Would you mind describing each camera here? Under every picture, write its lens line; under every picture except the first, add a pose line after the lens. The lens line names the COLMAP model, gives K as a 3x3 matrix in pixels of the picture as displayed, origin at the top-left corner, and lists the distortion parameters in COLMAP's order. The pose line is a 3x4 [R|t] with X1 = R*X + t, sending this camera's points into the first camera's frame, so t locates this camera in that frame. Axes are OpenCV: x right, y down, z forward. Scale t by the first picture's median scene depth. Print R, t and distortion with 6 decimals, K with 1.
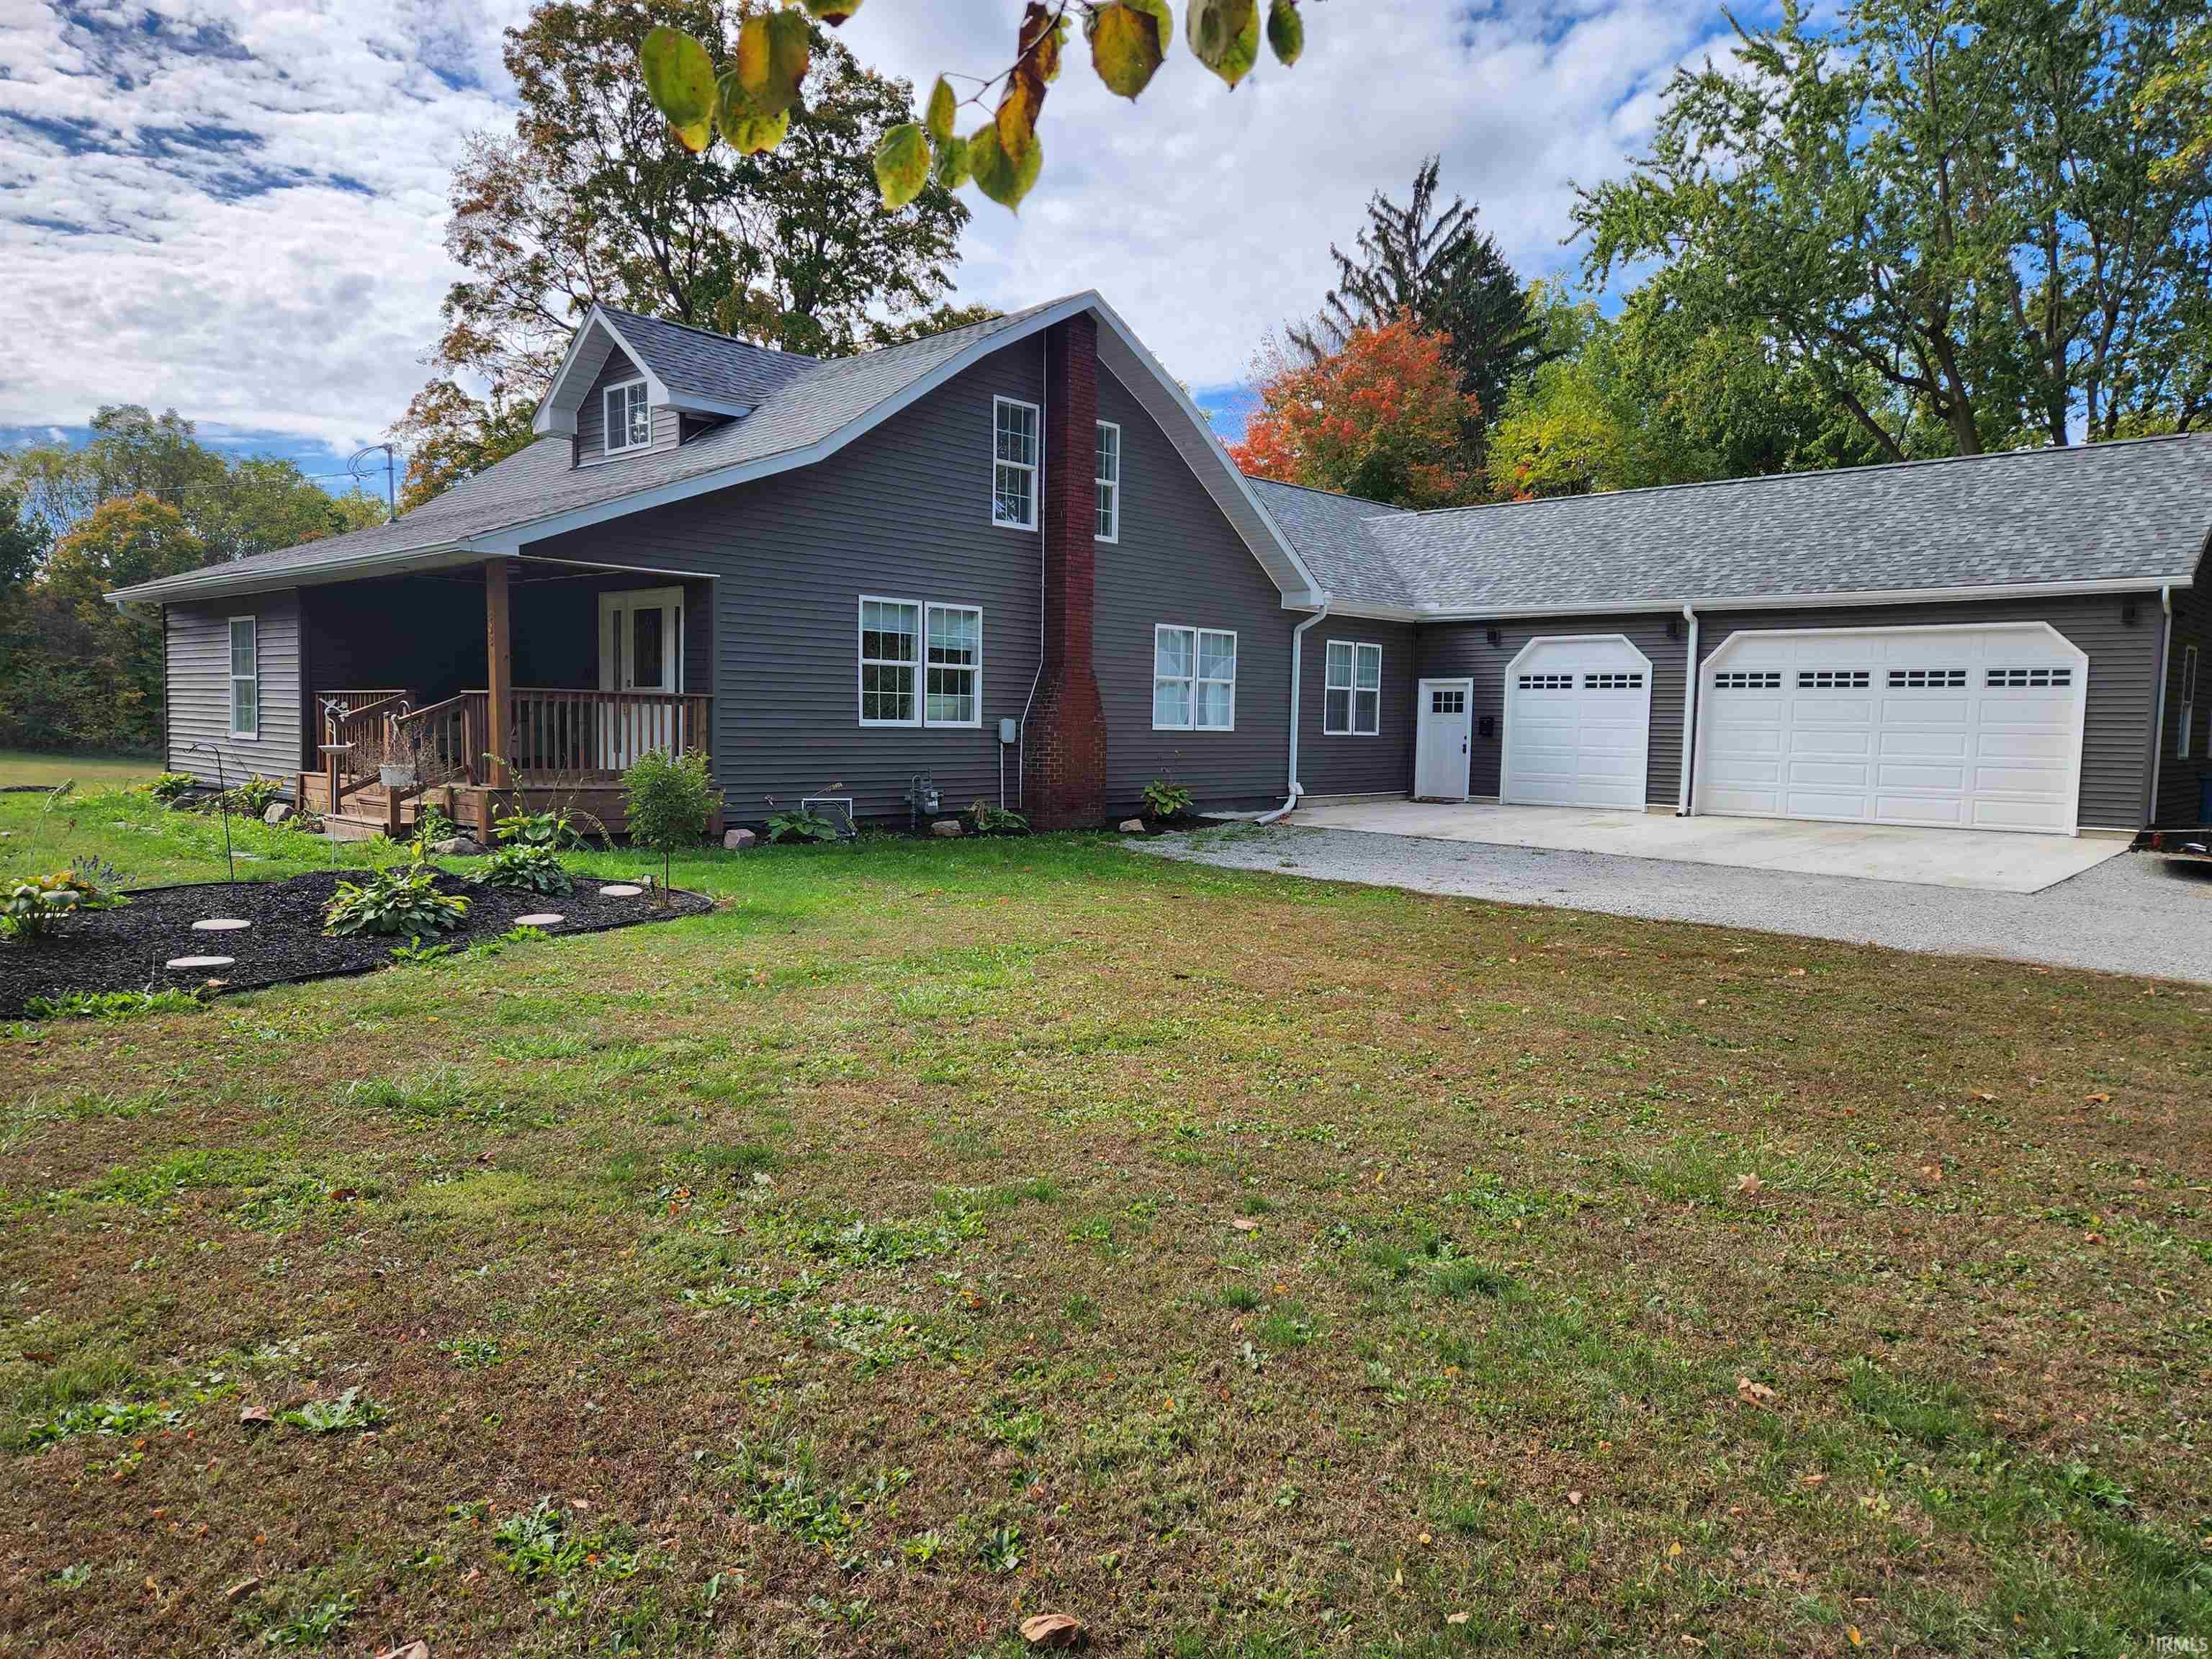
lens RADIAL K [[1462.9, 0, 1092.1], [0, 1462.9, 843.3], [0, 0, 1]] dist [0.039991, -0.000336]
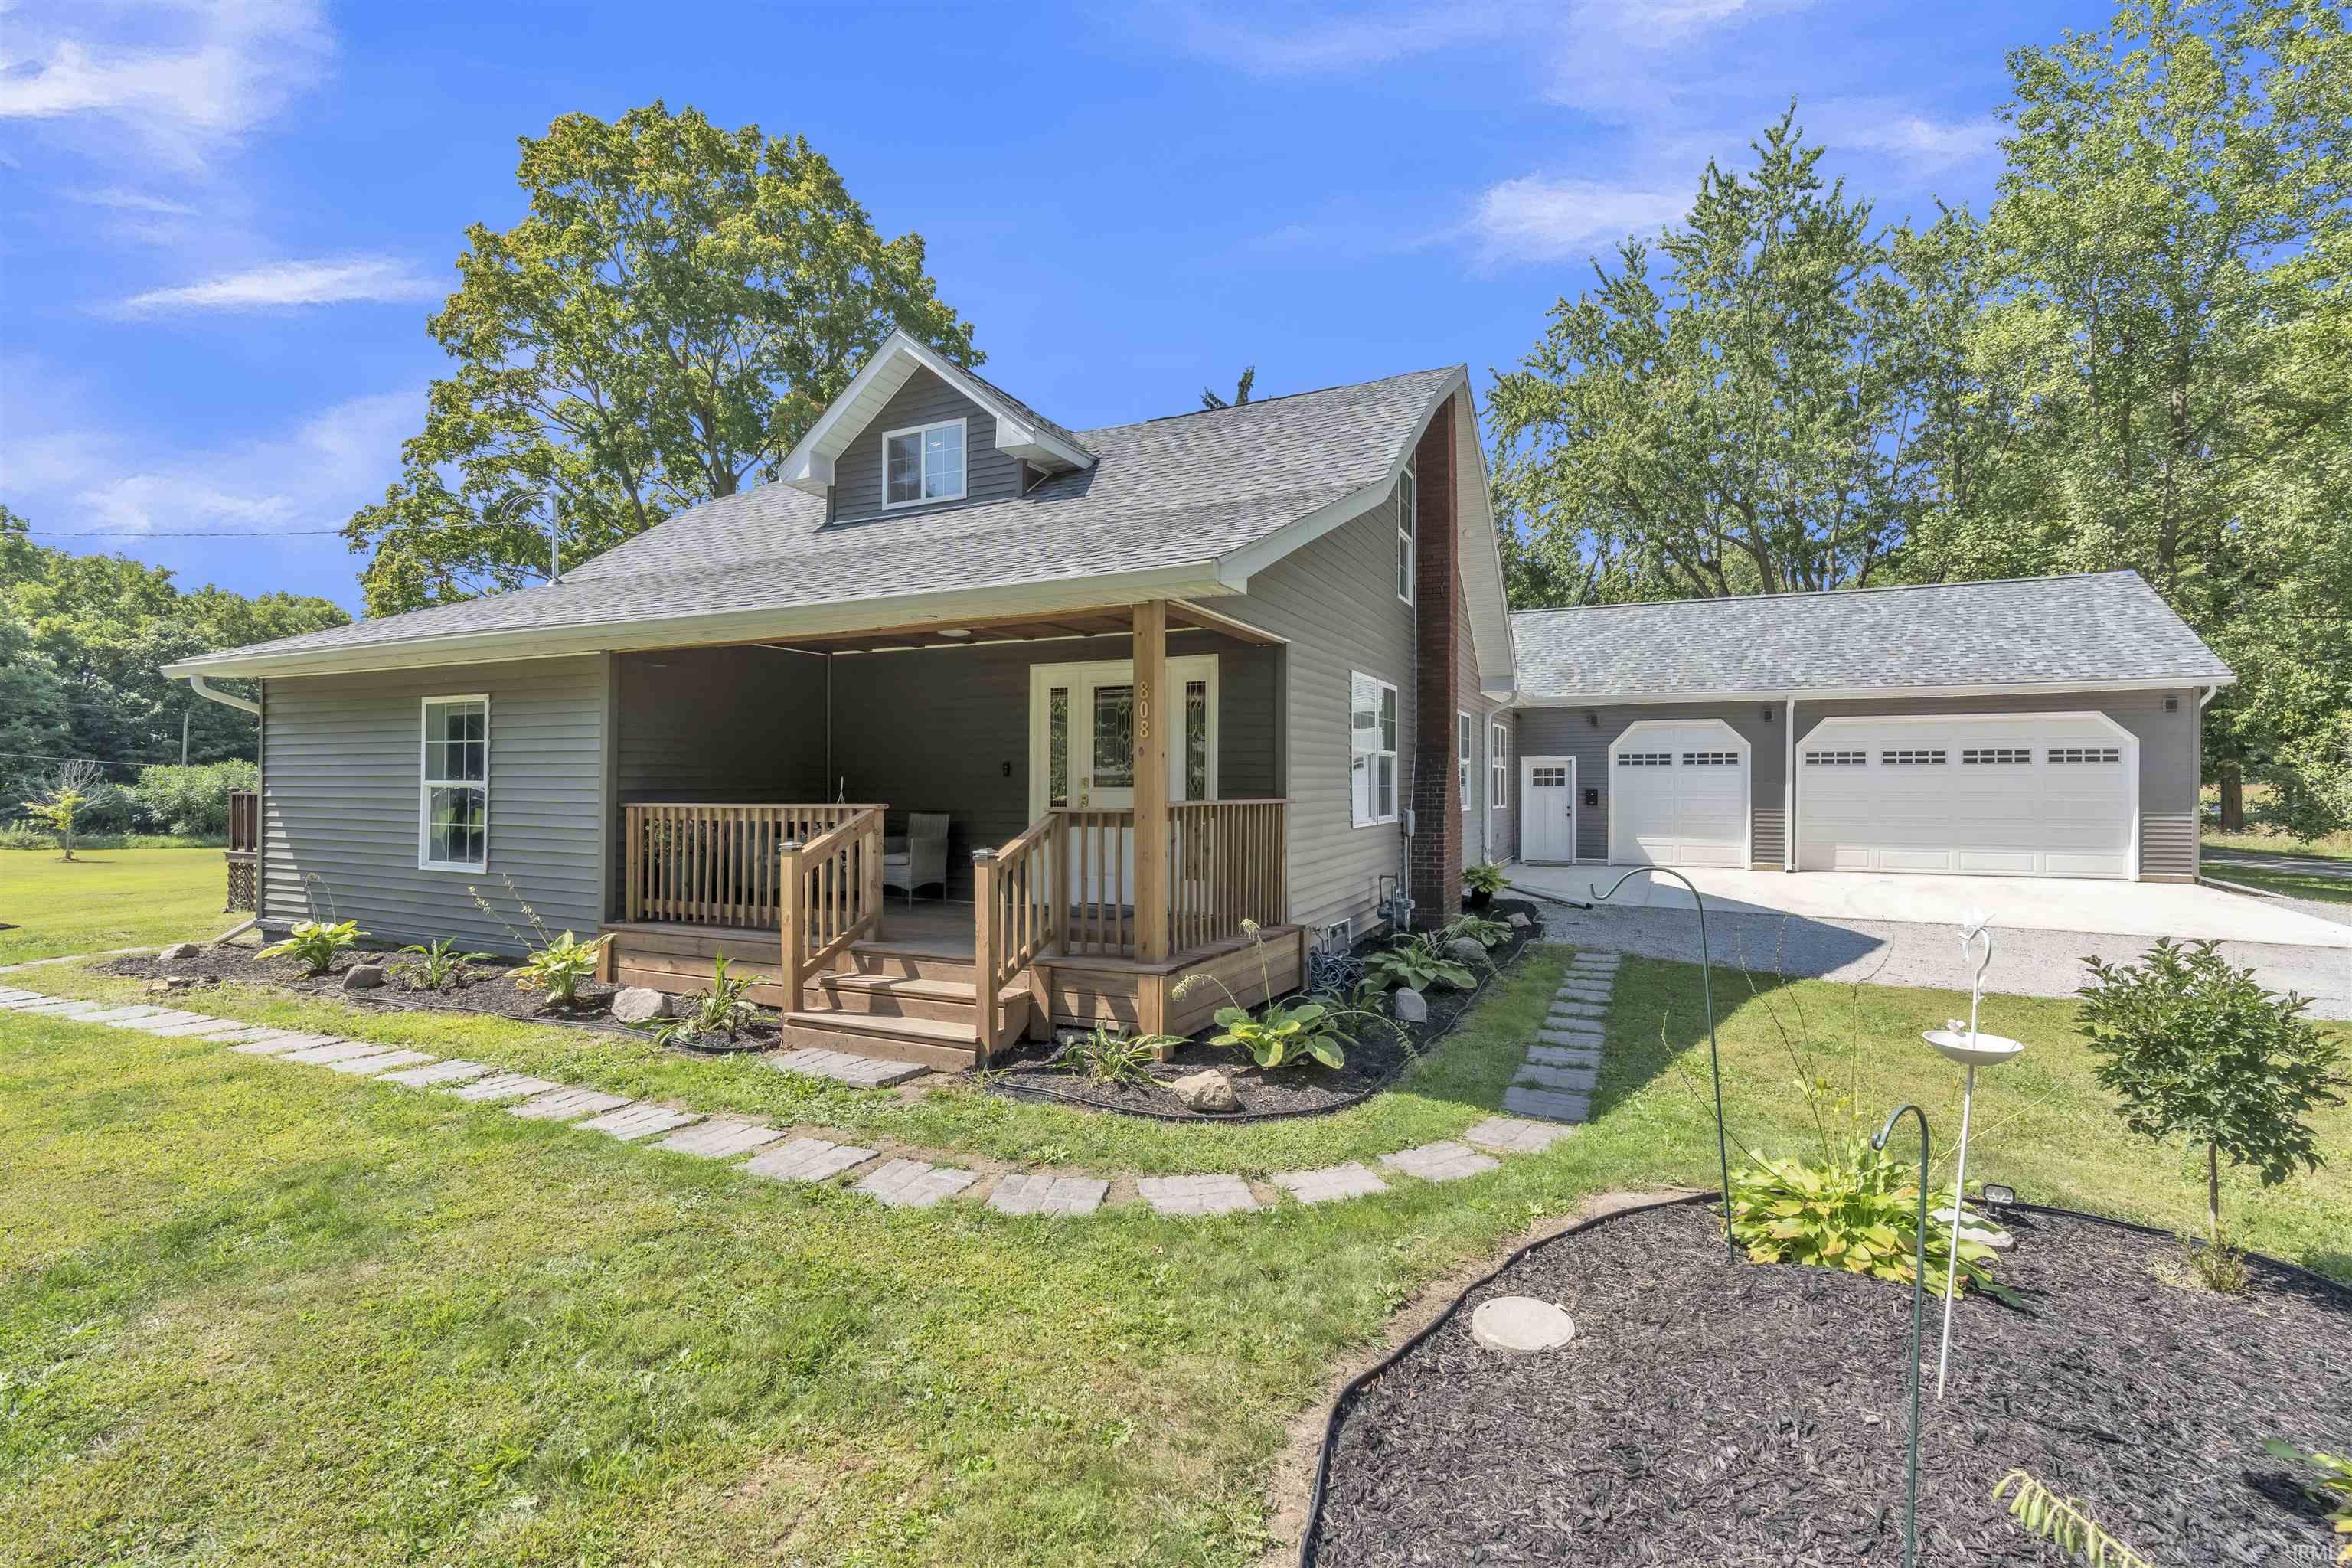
lens RADIAL K [[1055.1, 0, 1190.2], [0, 1055.1, 784.1], [0, 0, 1]] dist [-0.002916, -0.000175]
pose [[0.948023, -0.018484, 0.317665, -0.326608], [0.043510, 0.996465, -0.071868, -0.049653], [-0.315213, 0.081955, 0.945476, 0.348552]]
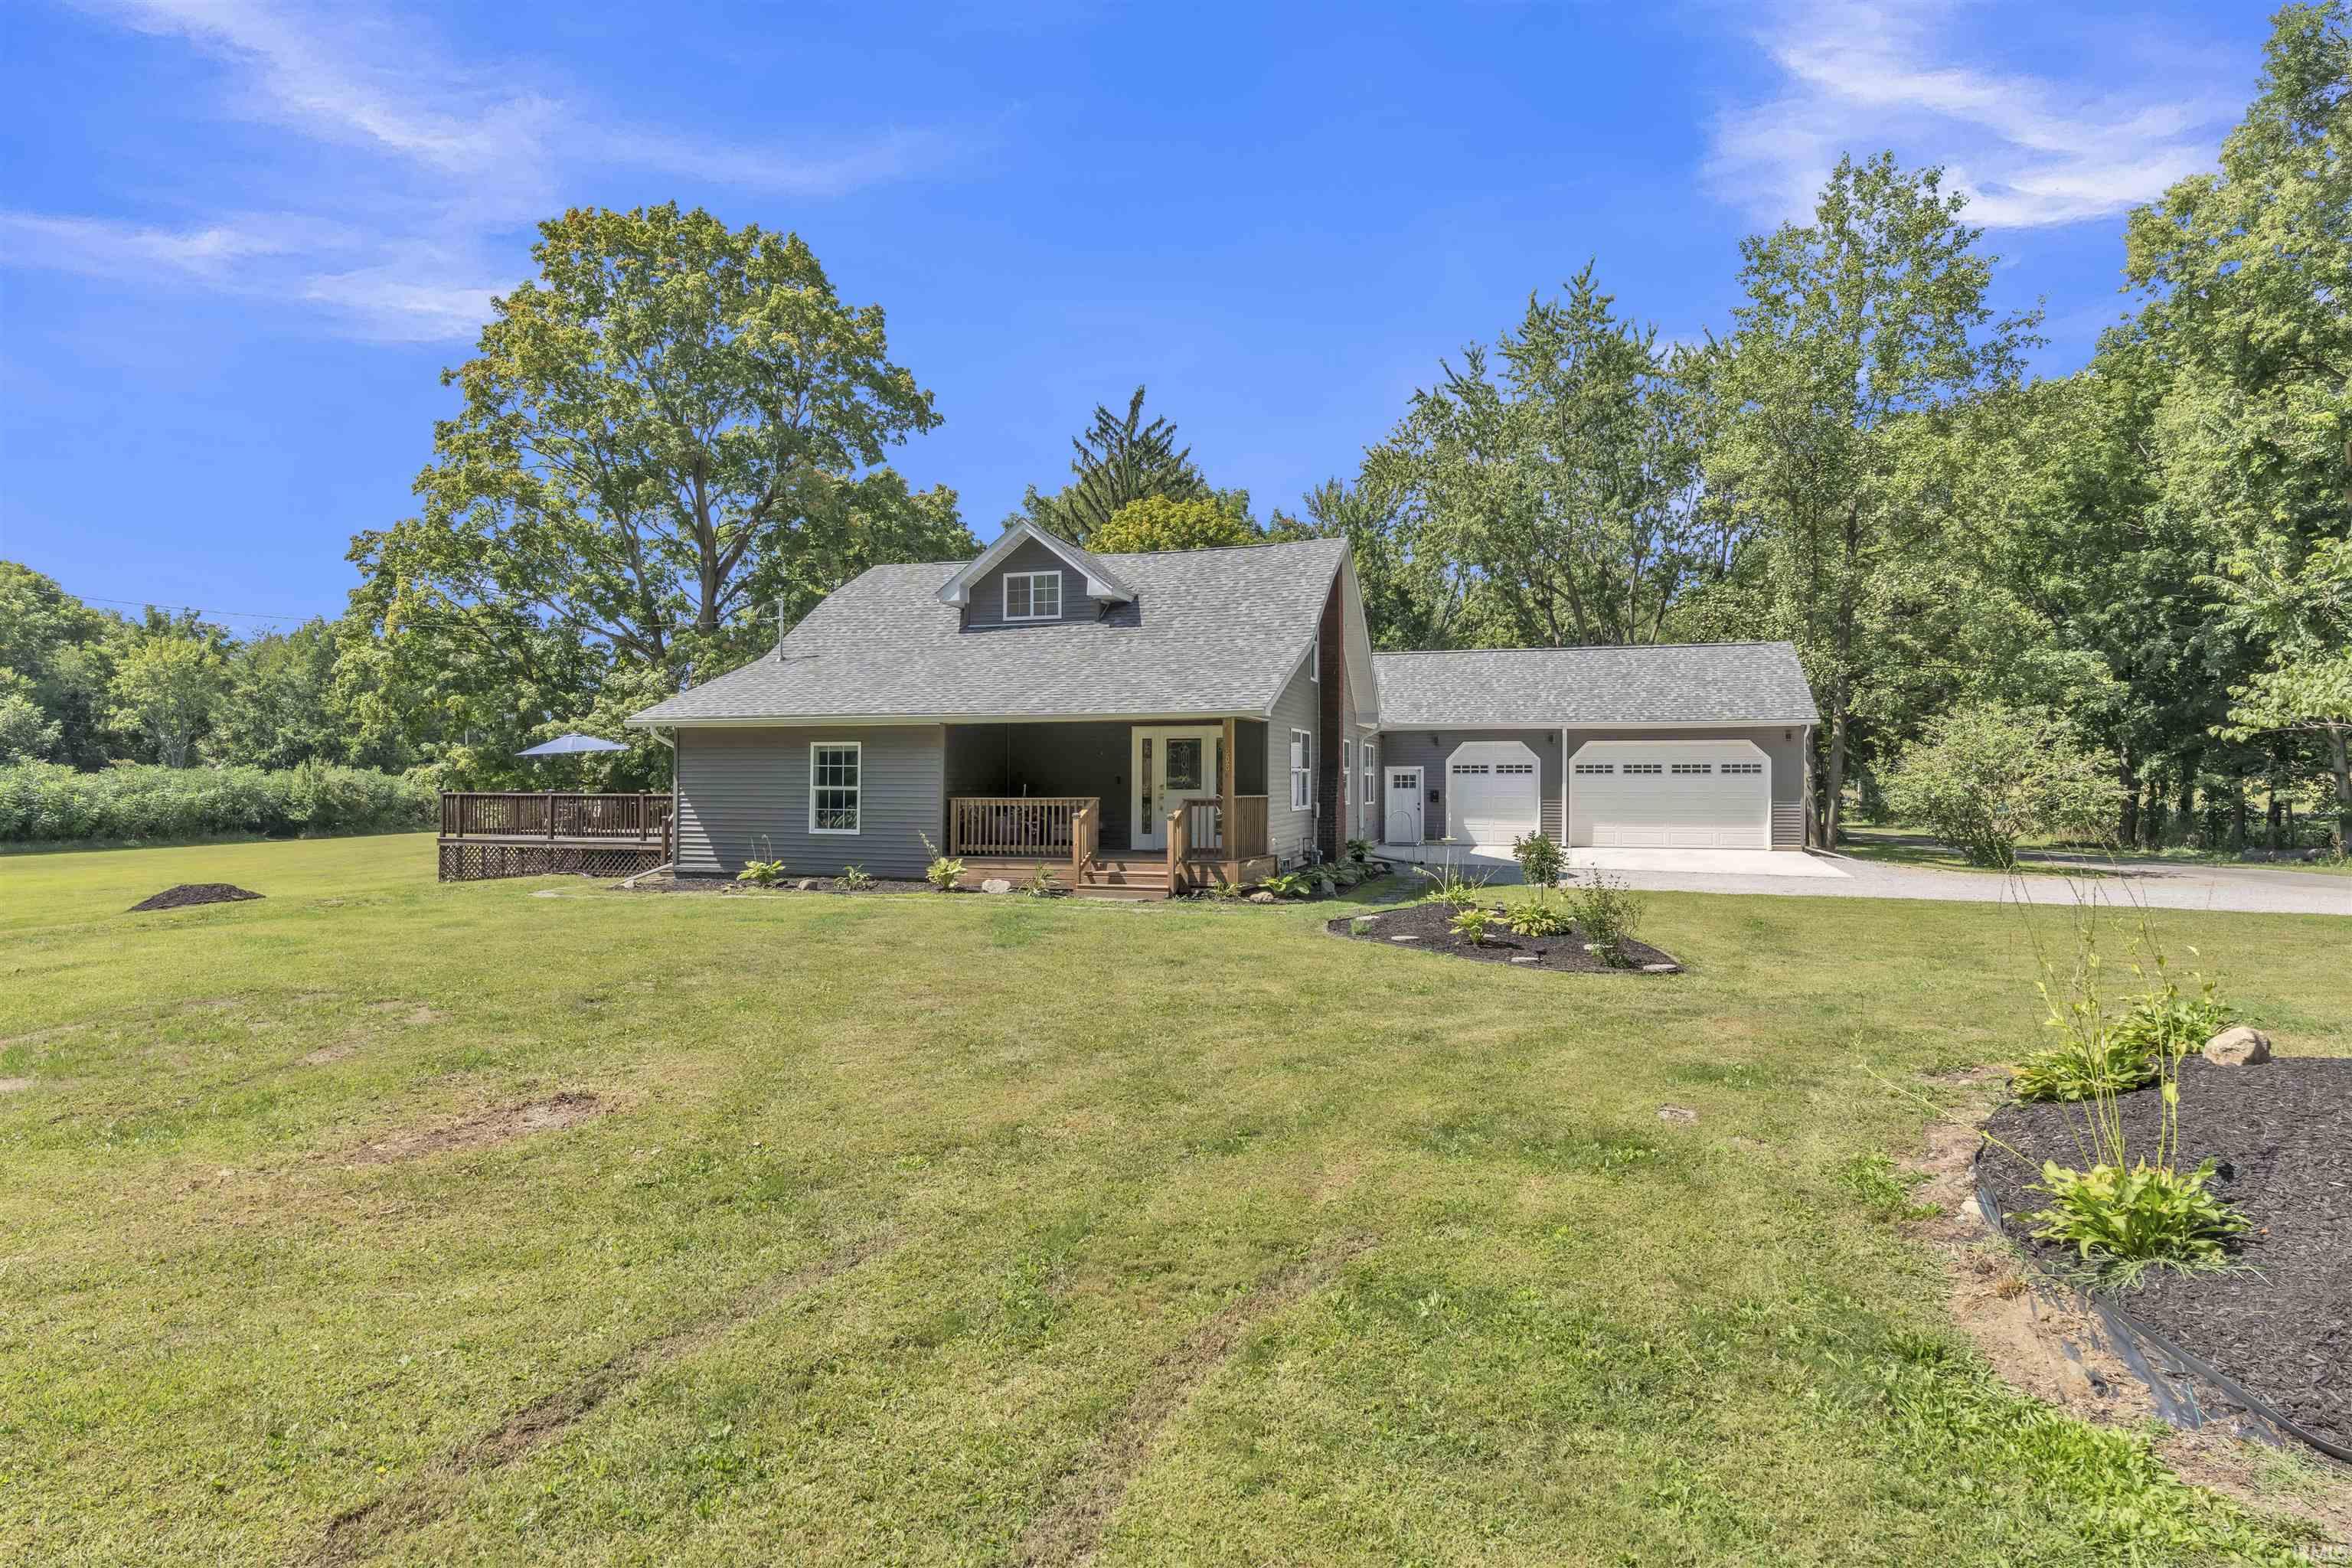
lens RADIAL K [[1252.2, 0, 1188.0], [0, 1252.2, 770.1], [0, 0, 1]] dist [-0.000348, 0.000053]
pose [[0.896108, -0.012844, 0.443650, -0.640514], [0.051917, 0.995752, -0.076037, -0.020843], [-0.440789, 0.091171, 0.892969, -0.114023]]
